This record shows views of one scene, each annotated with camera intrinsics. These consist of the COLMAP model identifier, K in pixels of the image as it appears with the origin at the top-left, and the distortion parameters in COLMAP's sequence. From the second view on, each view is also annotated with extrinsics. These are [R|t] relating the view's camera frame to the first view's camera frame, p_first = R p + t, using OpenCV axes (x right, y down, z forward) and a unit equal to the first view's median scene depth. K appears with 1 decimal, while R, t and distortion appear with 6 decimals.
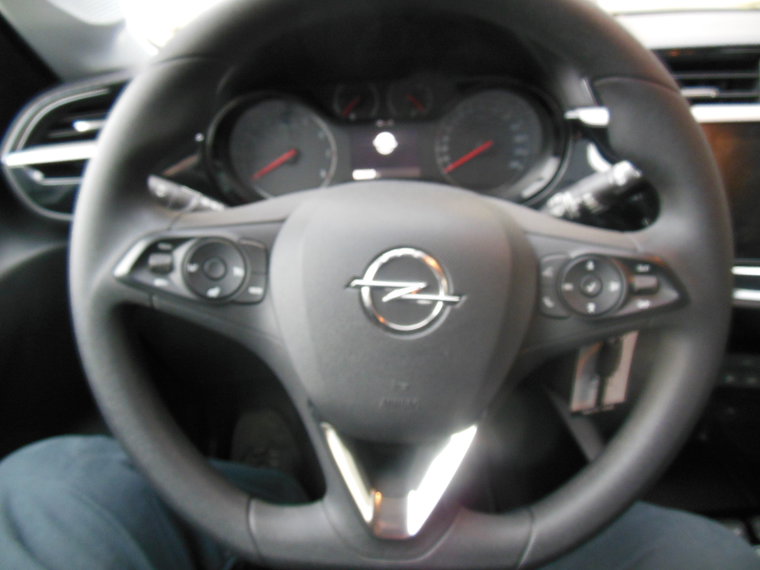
lens RADIAL K [[571.3, 0, 382.3], [0, 571.3, 290.5], [0, 0, 1]] dist [-0.058374, 0.079710]
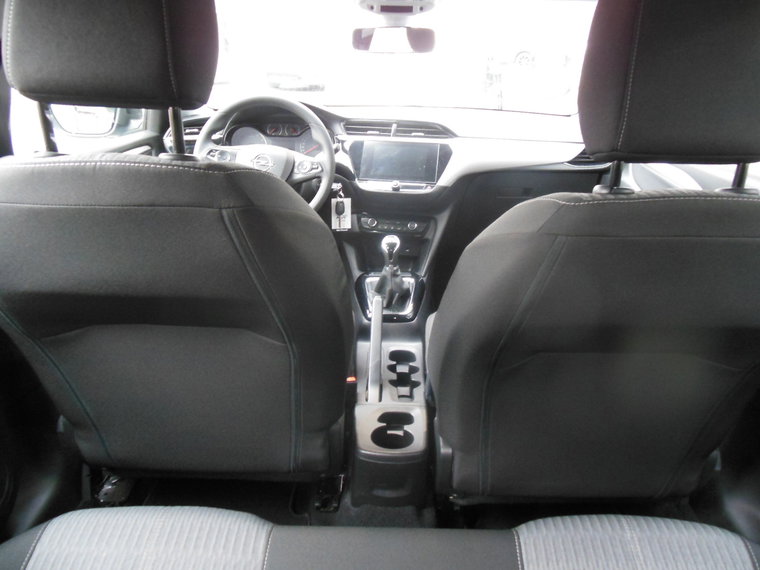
lens RADIAL K [[571.3, 0, 382.3], [0, 571.3, 290.5], [0, 0, 1]] dist [-0.058374, 0.079710]
pose [[0.997778, 0.066476, -0.004509, 1.073093], [-0.066609, 0.993568, -0.091577, 1.356252], [-0.001607, 0.091674, 0.995788, -3.465163]]
